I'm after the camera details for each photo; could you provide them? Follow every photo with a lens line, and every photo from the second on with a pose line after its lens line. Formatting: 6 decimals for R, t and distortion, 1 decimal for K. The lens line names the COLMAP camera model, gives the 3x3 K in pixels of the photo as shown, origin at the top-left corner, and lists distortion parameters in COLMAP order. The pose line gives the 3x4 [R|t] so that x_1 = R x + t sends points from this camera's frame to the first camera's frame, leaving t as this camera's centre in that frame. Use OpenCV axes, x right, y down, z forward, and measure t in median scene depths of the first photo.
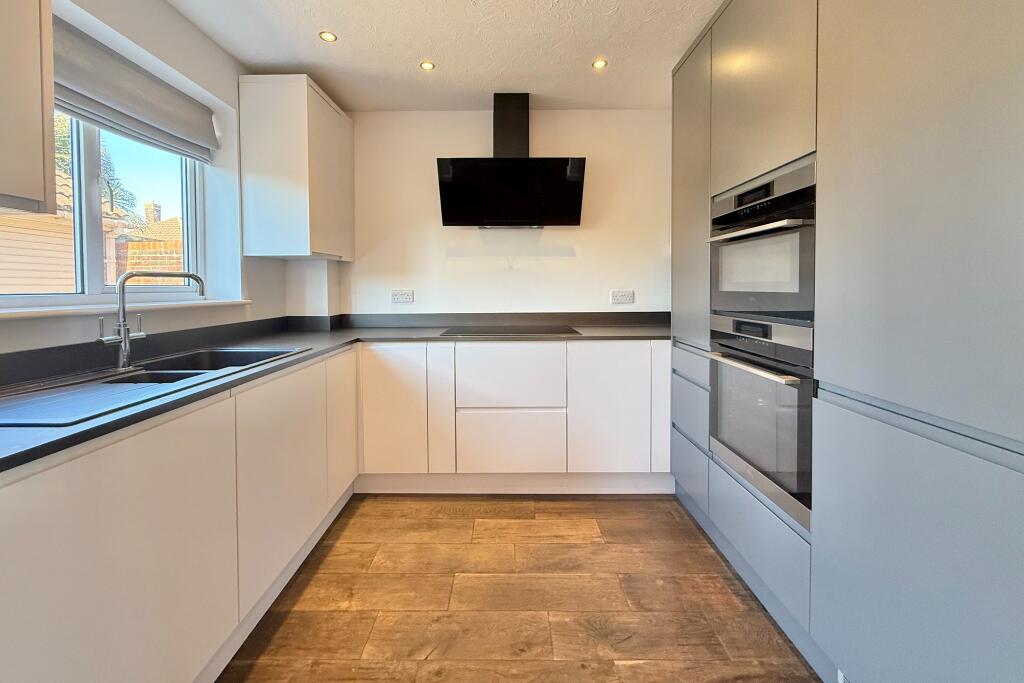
lens RADIAL K [[411.8, 0, 512.5], [0, 411.8, 299.4], [0, 0, 1]] dist [-0.001015, 0.000146]
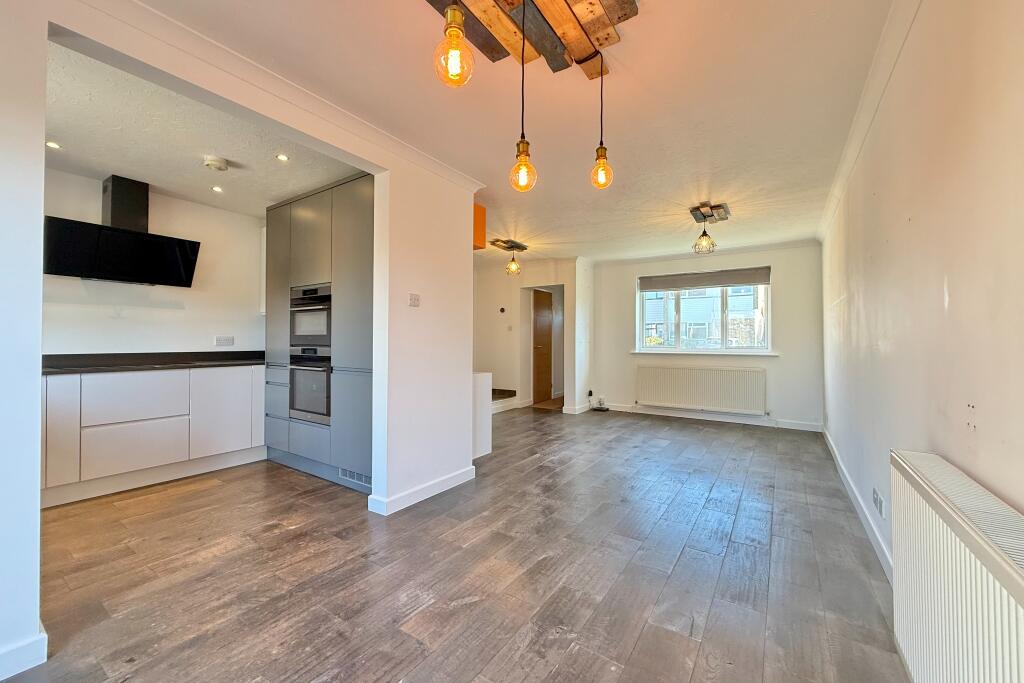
lens RADIAL K [[403.6, 0, 506.8], [0, 403.6, 334.4], [0, 0, 1]] dist [-0.009832, -0.000141]
pose [[0.573449, 0.019320, 0.819013, -0.464175], [0.019722, 0.999107, -0.037377, 0.064903], [-0.819004, 0.037586, 0.572556, -0.879958]]
